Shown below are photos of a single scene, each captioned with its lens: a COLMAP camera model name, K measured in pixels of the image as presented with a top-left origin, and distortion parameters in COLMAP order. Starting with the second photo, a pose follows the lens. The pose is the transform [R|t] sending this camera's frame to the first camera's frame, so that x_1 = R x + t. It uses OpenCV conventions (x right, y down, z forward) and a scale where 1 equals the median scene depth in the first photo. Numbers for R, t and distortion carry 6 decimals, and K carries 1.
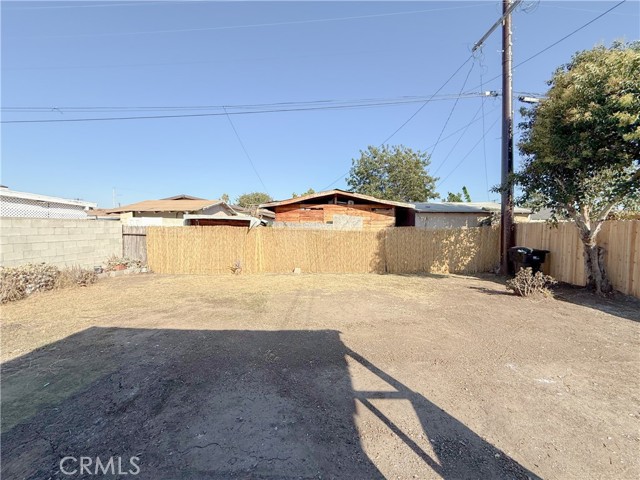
lens RADIAL K [[256.4, 0, 317.9], [0, 256.4, 239.4], [0, 0, 1]] dist [-0.000324, 0.000360]
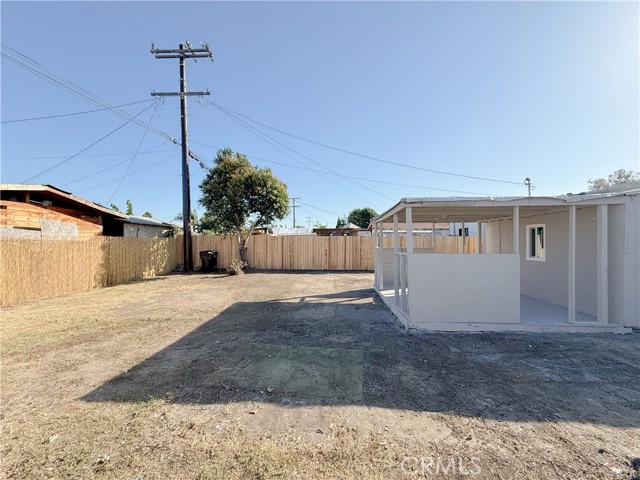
lens RADIAL K [[256.4, 0, 318.5], [0, 256.4, 239.6], [0, 0, 1]] dist [-0.000324, 0.000360]
pose [[0.043238, 0.001546, 0.999064, -0.640727], [0.042888, 0.999074, -0.003402, 0.000075], [-0.998144, 0.042995, 0.043132, 0.185495]]
